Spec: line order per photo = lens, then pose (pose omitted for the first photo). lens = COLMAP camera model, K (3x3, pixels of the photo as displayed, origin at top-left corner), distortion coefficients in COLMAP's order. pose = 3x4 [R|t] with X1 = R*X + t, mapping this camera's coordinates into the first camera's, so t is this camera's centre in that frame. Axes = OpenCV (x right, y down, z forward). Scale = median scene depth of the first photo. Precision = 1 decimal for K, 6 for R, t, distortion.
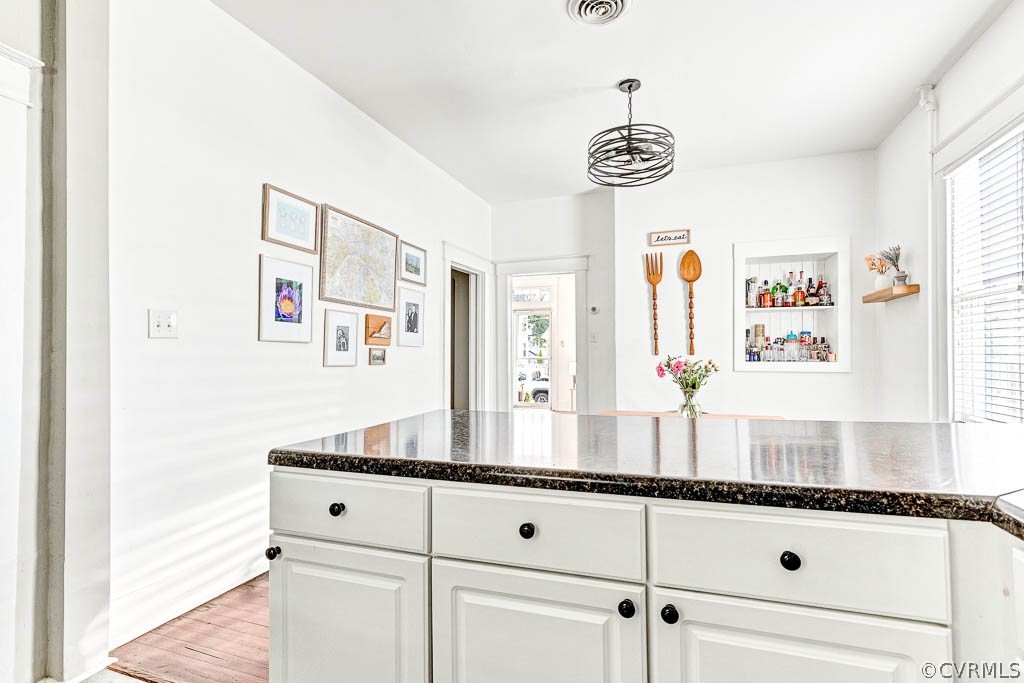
lens RADIAL K [[491.3, 0, 504.3], [0, 491.3, 341.1], [0, 0, 1]] dist [0.002092, 0.000144]
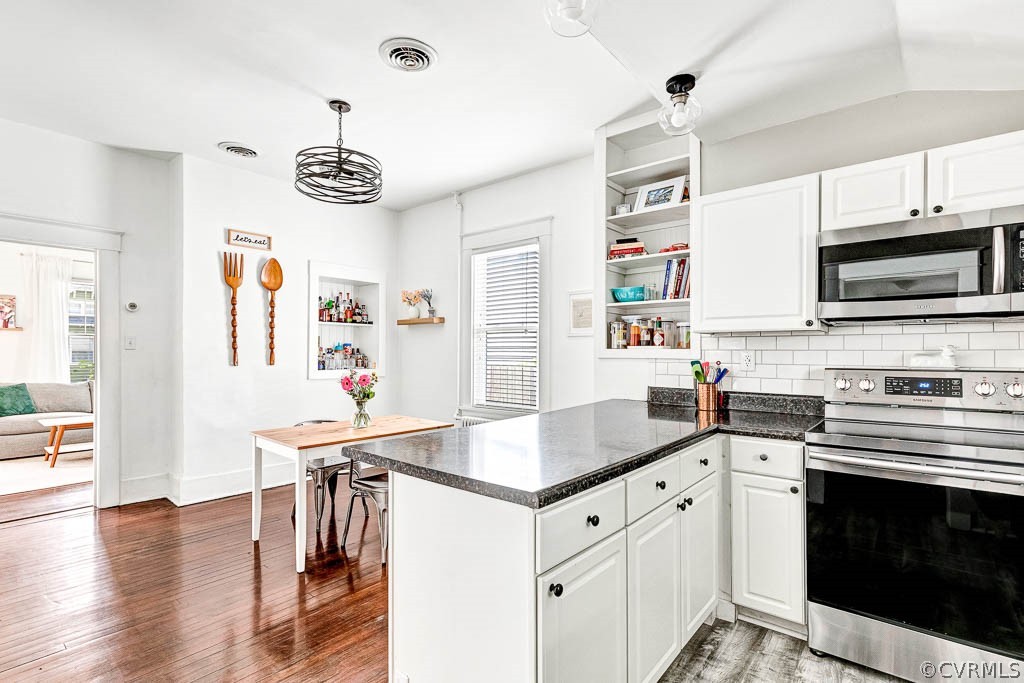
lens RADIAL K [[491.3, 0, 514.9], [0, 491.3, 348.6], [0, 0, 1]] dist [0.002092, 0.000144]
pose [[0.343024, 0.013422, 0.939231, -0.448231], [-0.031299, 0.999506, -0.002853, -0.018764], [-0.938805, -0.028419, 0.343275, 0.230803]]
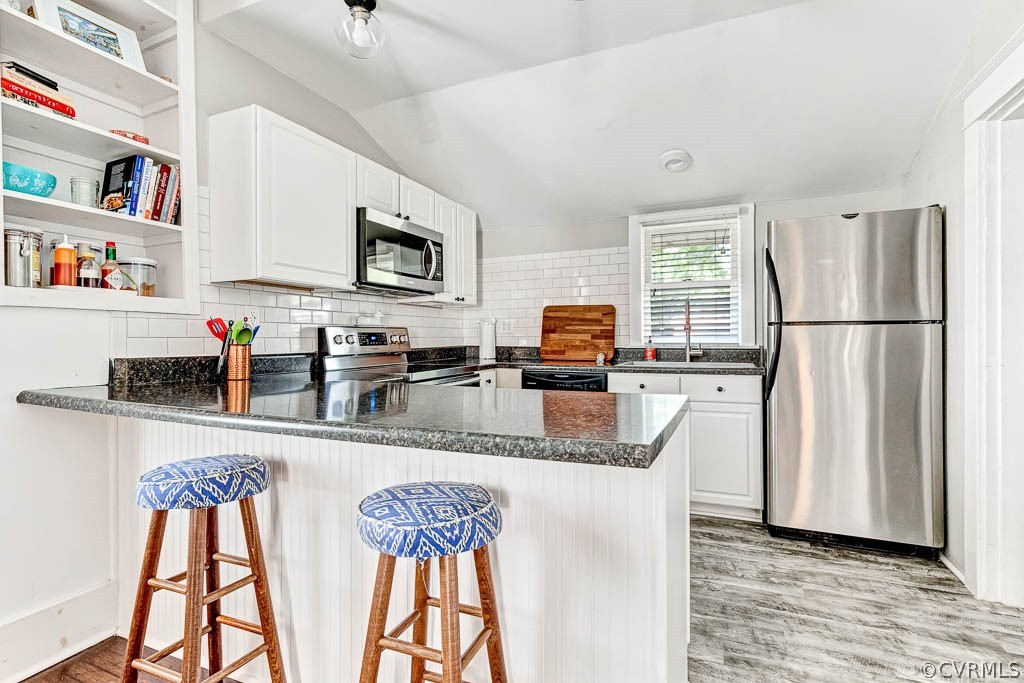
lens RADIAL K [[491.3, 0, 514.9], [0, 491.3, 340.4], [0, 0, 1]] dist [0.002092, 0.000144]
pose [[-0.998294, 0.014947, 0.056434, -0.006176], [0.013310, 0.999483, -0.029276, 0.038859], [-0.056843, -0.028475, -0.997977, 0.773343]]
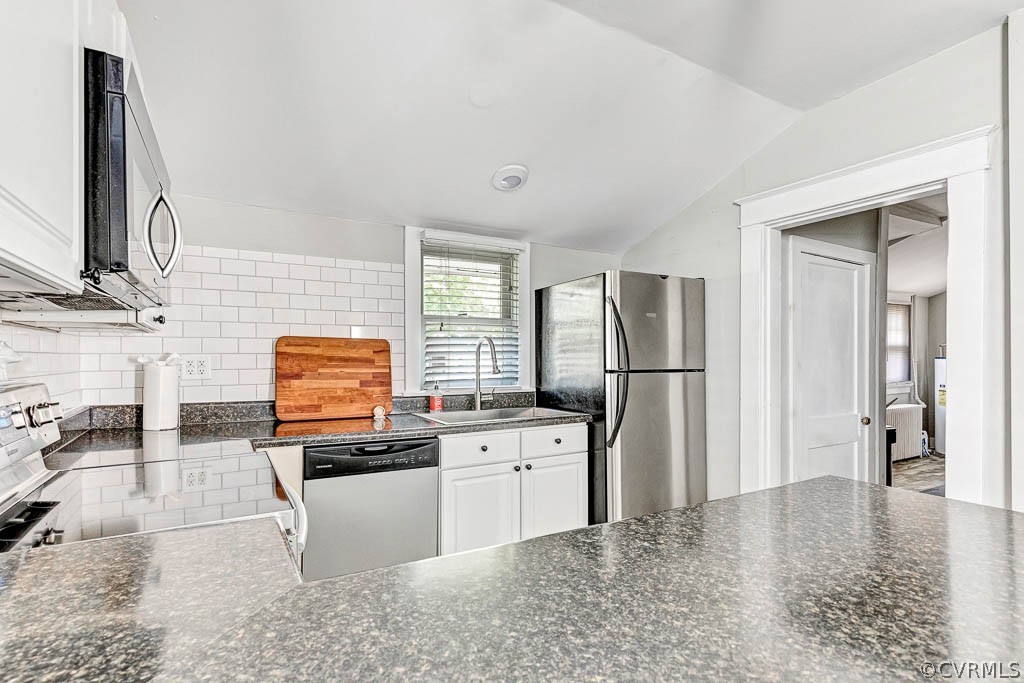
lens RADIAL K [[491.3, 0, 527.5], [0, 491.3, 354.4], [0, 0, 1]] dist [0.002092, 0.000144]
pose [[-0.635885, 0.006048, -0.771760, 0.289829], [0.032844, 0.999275, -0.019230, -0.016196], [0.771085, -0.037575, -0.635623, 0.403177]]
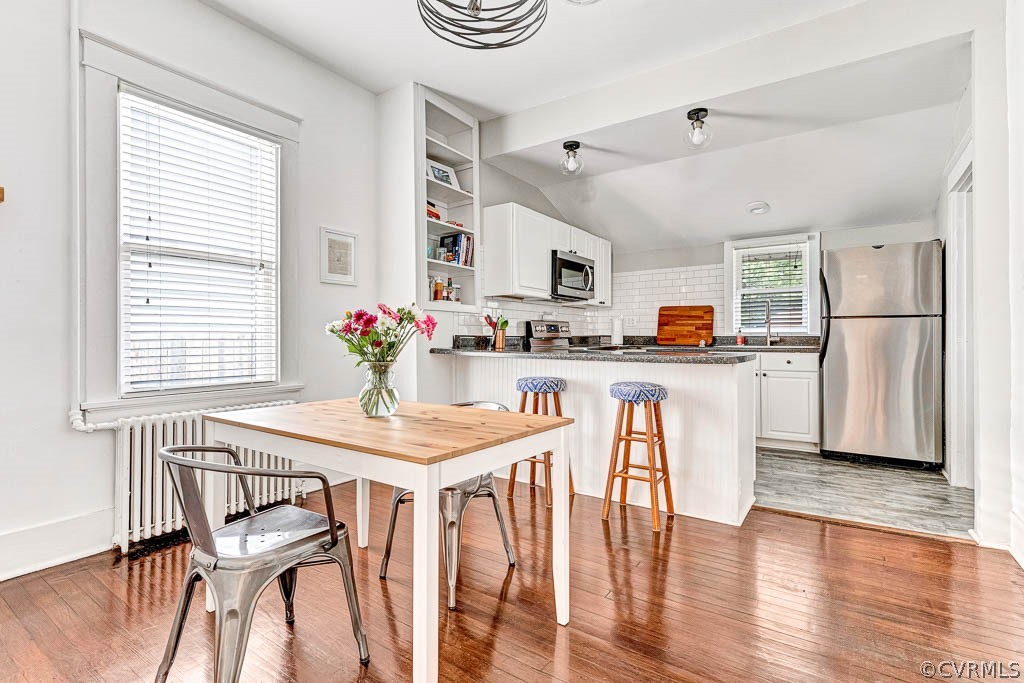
lens RADIAL K [[491.3, 0, 508.4], [0, 491.3, 337.4], [0, 0, 1]] dist [0.002092, 0.000144]
pose [[-0.969990, 0.012567, 0.242820, 0.072372], [0.003991, 0.999352, -0.035779, 0.078275], [-0.243112, -0.033736, -0.969411, 1.256033]]
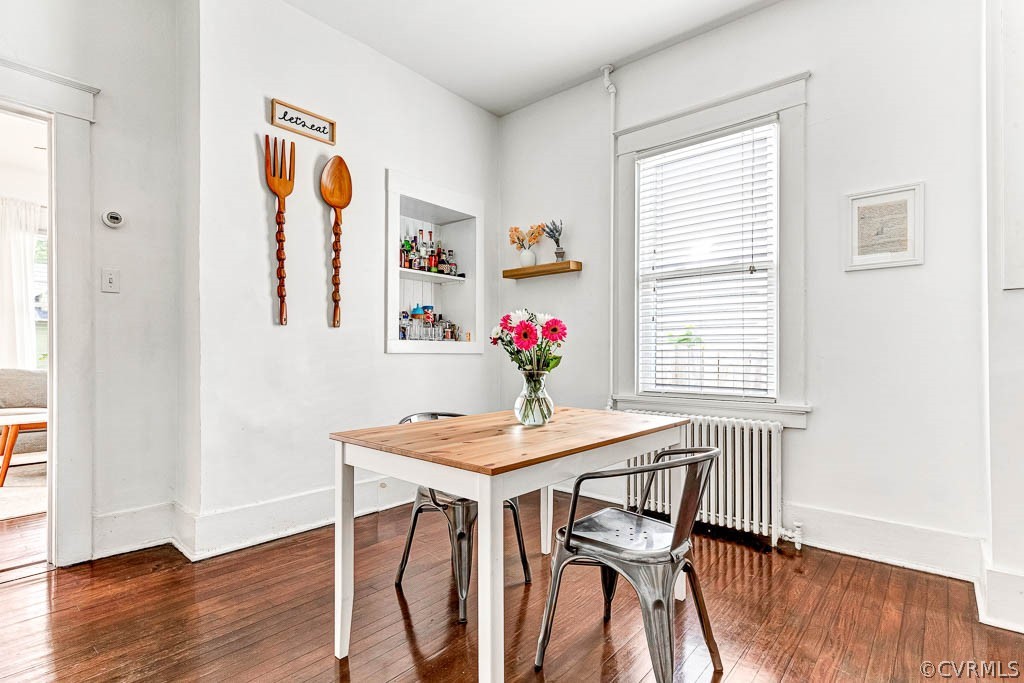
lens RADIAL K [[491.3, 0, 505.5], [0, 491.3, 349.1], [0, 0, 1]] dist [0.002092, 0.000144]
pose [[0.353482, 0.013933, 0.935337, -0.145506], [-0.028295, 0.999591, -0.004197, 0.064160], [-0.935013, -0.024982, 0.353732, 0.676849]]
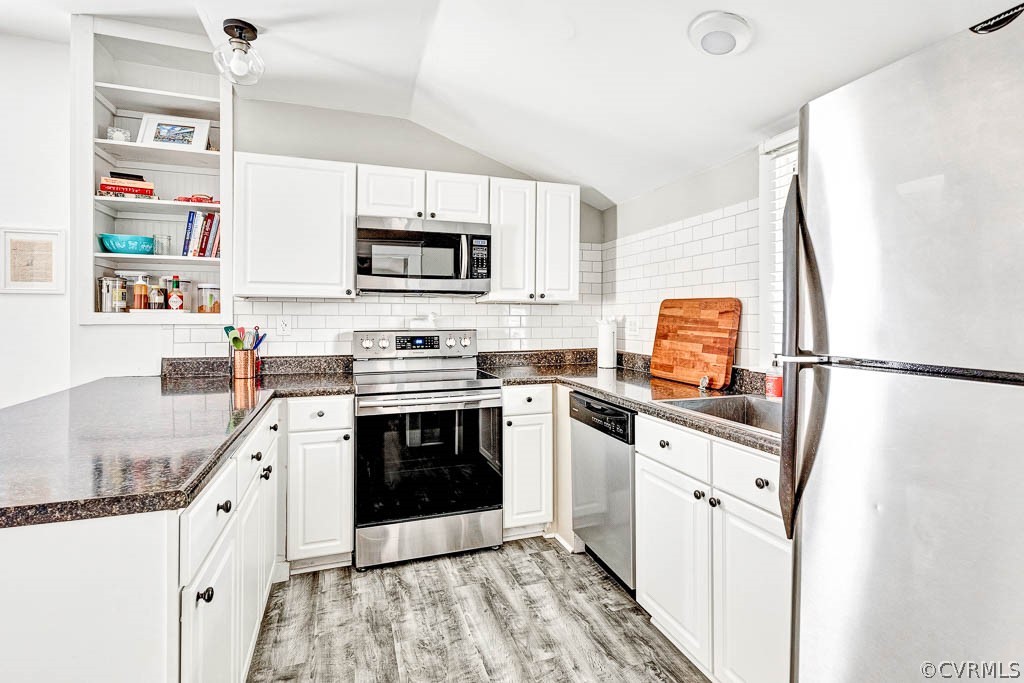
lens RADIAL K [[491.3, 0, 520.3], [0, 491.3, 318.5], [0, 0, 1]] dist [0.002092, 0.000144]
pose [[-0.633772, 0.005839, 0.773498, -0.452278], [-0.022218, 0.999421, -0.025750, -0.012814], [-0.773201, -0.033505, -0.633275, 0.355479]]
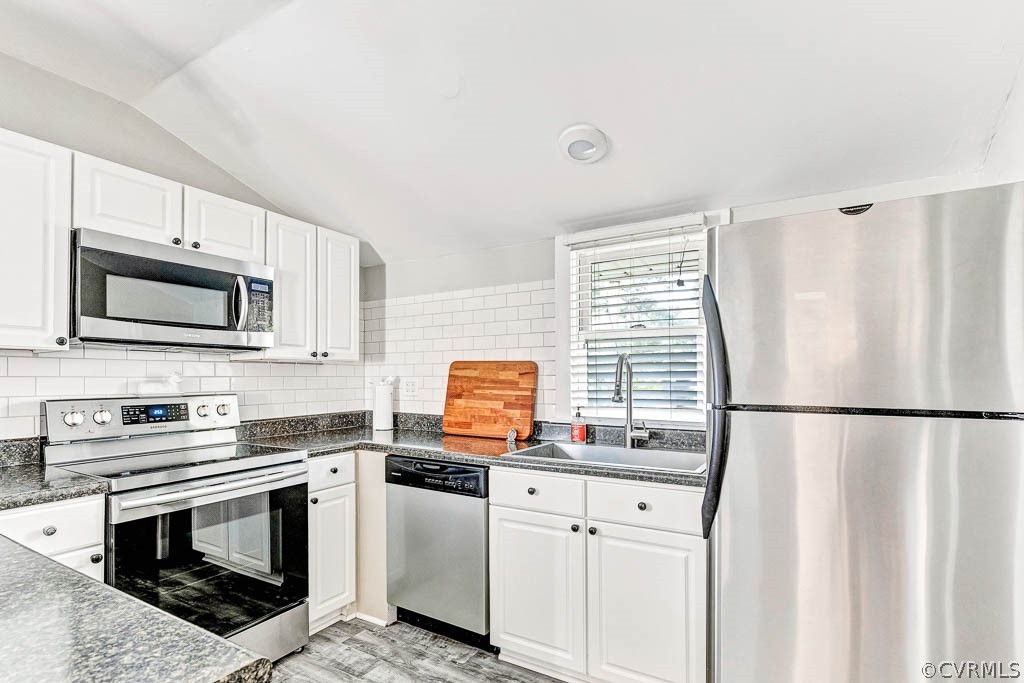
lens RADIAL K [[491.3, 0, 500.6], [0, 491.3, 376.0], [0, 0, 1]] dist [0.002092, 0.000144]
pose [[-0.980303, 0.010389, 0.197227, -0.244692], [0.003052, 0.999293, -0.037464, -0.011668], [-0.197477, -0.036124, -0.979642, 0.476039]]
